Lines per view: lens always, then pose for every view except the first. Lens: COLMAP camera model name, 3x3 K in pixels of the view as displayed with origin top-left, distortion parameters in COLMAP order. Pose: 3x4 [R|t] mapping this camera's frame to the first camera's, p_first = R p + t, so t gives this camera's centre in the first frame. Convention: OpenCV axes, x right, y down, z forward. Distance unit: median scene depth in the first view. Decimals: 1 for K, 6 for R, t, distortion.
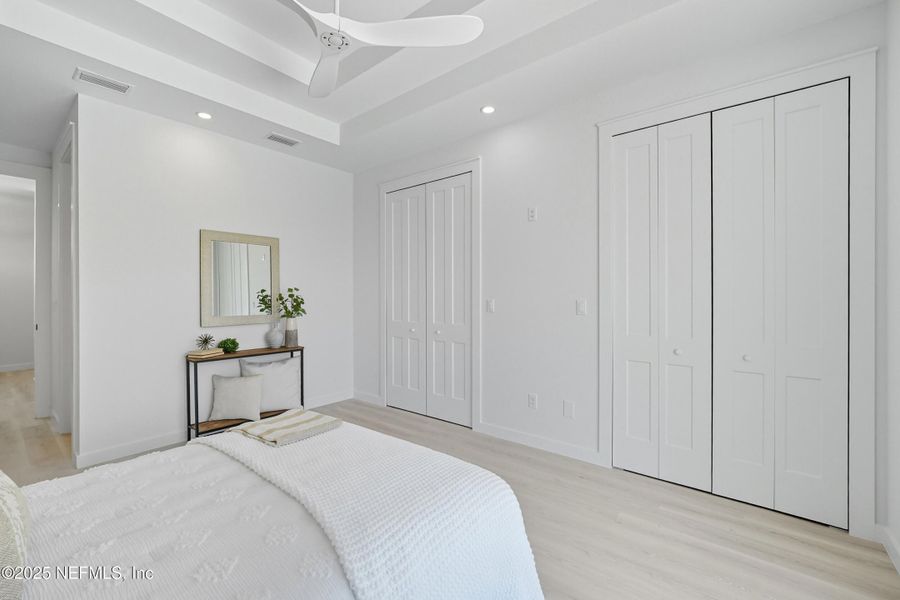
lens RADIAL K [[374.4, 0, 453.6], [0, 374.4, 300.1], [0, 0, 1]] dist [0.000221, 0.000251]
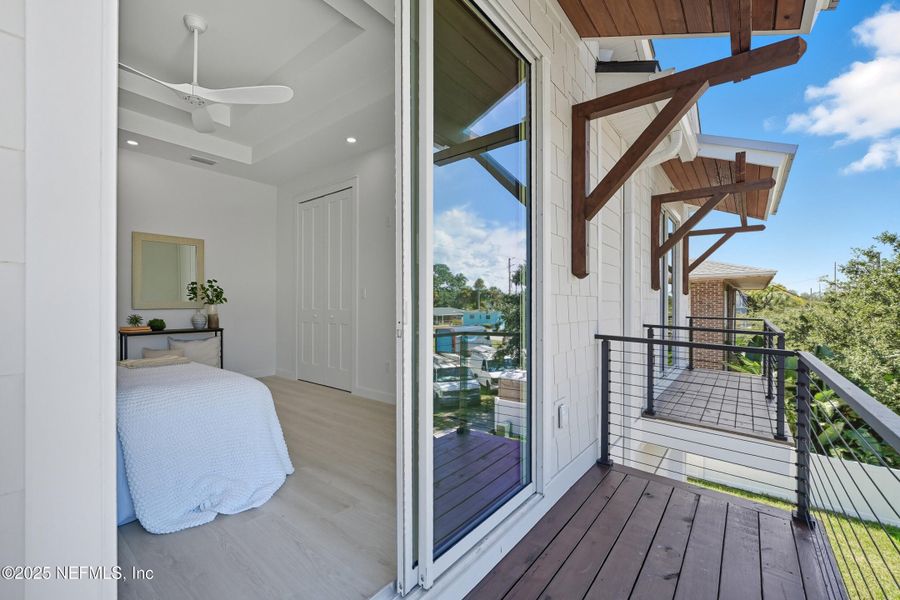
lens RADIAL K [[370.3, 0, 447.9], [0, 370.3, 306.5], [0, 0, 1]] dist [0.000659, 0.000187]
pose [[0.999987, 0.005111, 0.000226, 0.349103], [-0.005110, 0.999980, -0.003646, 0.056196], [-0.000244, 0.003644, 0.999993, -0.224332]]
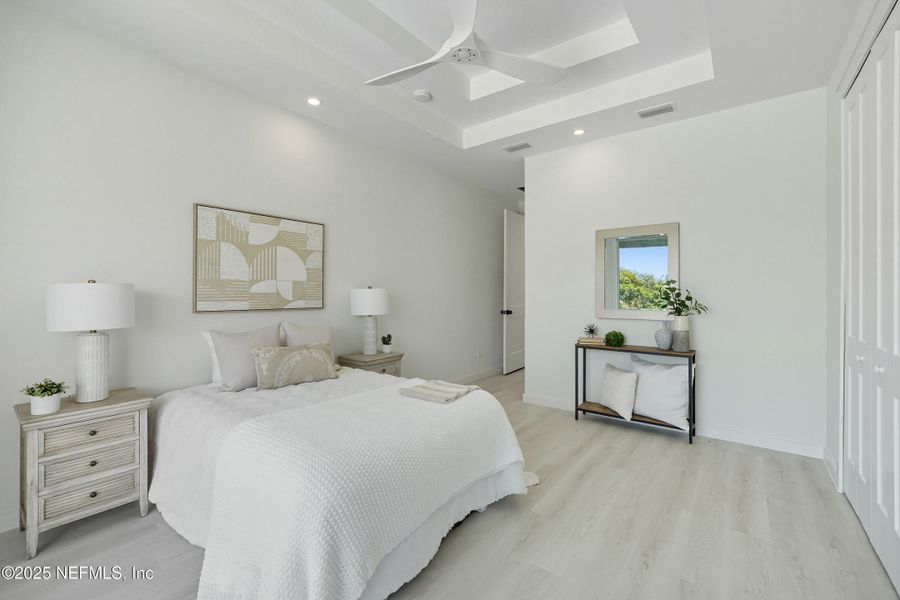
lens RADIAL K [[385.9, 0, 449.6], [0, 385.9, 290.9], [0, 0, 1]] dist [0.000066, 0.000103]
pose [[0.032311, -0.004734, -0.999467, 0.414100], [-0.006787, 0.999965, -0.004956, -0.000211], [0.999455, 0.006944, 0.032278, 0.476795]]
